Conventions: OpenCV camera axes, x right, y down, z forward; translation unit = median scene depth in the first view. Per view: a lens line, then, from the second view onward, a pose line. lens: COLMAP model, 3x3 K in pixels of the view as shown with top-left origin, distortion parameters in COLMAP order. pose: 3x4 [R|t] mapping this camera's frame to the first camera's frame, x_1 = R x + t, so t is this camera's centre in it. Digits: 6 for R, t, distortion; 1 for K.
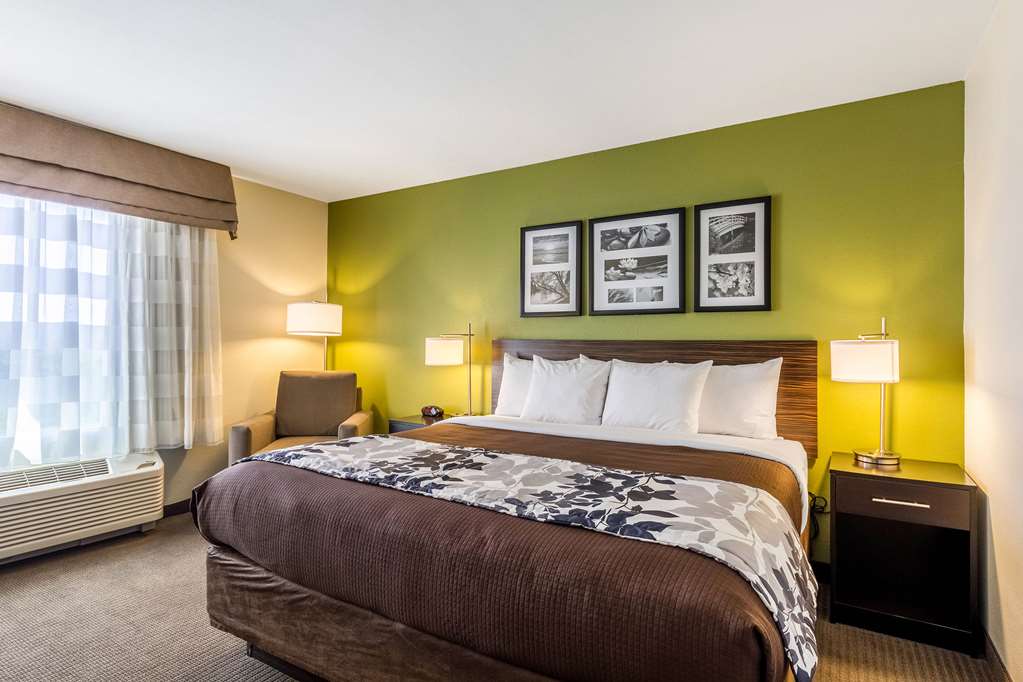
lens RADIAL K [[514.4, 0, 504.2], [0, 514.4, 348.7], [0, 0, 1]] dist [0.006598, -0.000976]
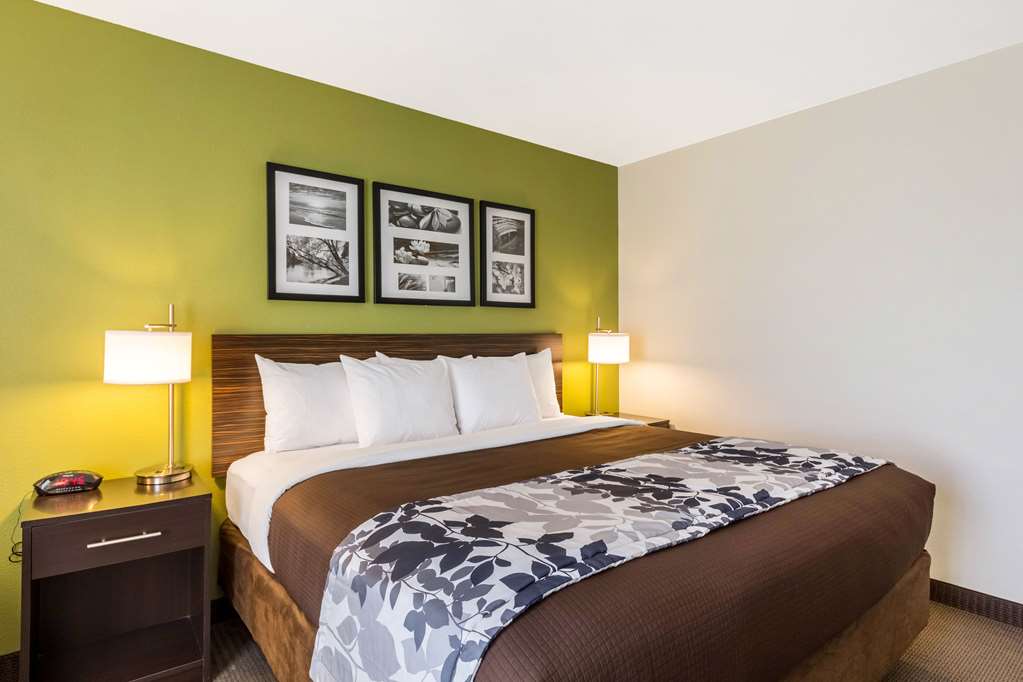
lens RADIAL K [[495.8, 0, 514.5], [0, 495.8, 339.2], [0, 0, 1]] dist [0.006529, -0.000578]
pose [[0.409181, -0.013055, 0.912360, -0.457801], [0.017131, 0.999831, 0.006624, -0.010422], [-0.912292, 0.012919, 0.409336, 0.505801]]
